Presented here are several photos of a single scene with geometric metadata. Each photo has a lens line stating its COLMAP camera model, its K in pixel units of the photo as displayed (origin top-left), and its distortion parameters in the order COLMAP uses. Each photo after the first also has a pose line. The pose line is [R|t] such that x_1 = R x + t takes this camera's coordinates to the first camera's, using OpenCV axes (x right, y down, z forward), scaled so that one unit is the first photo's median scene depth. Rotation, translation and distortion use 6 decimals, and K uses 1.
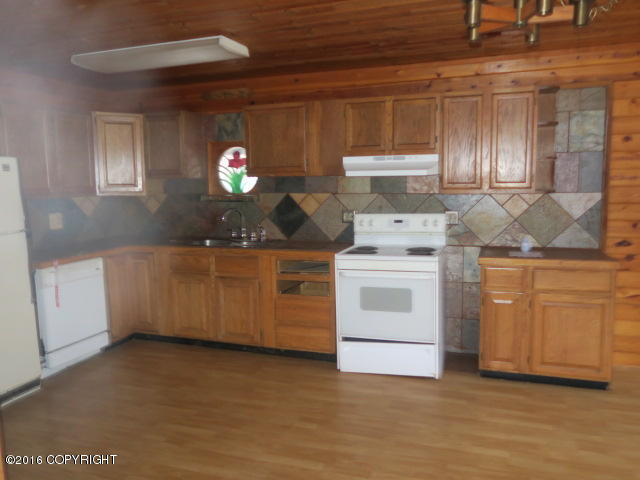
lens RADIAL K [[494.1, 0, 320.0], [0, 494.1, 240.0], [0, 0, 1]] dist [-0.026304, 0.001109]
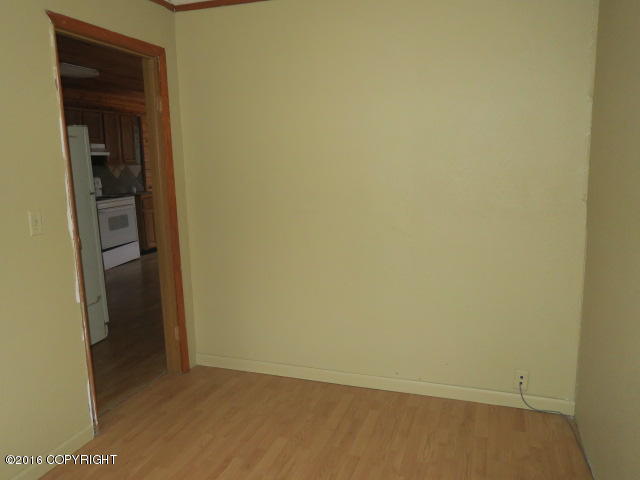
lens RADIAL K [[494.1, 0, 320.0], [0, 494.1, 240.0], [0, 0, 1]] dist [-0.026304, 0.001109]
pose [[-0.007854, -0.148290, 0.988913, -1.578620], [0.142217, 0.978725, 0.147891, 0.018376], [-0.989804, 0.141802, 0.013402, 0.219027]]
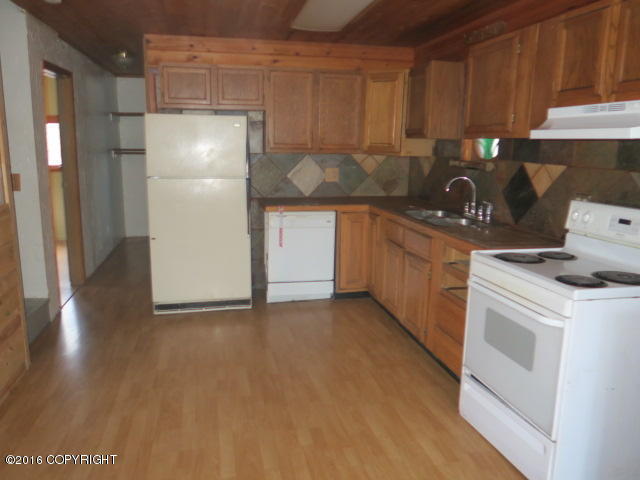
lens RADIAL K [[494.1, 0, 320.0], [0, 494.1, 240.0], [0, 0, 1]] dist [-0.026304, 0.001109]
pose [[0.530334, 0.187559, -0.826782, 0.462410], [-0.127498, 0.981774, 0.140937, -0.054074], [0.838147, 0.030669, 0.544581, 0.421549]]
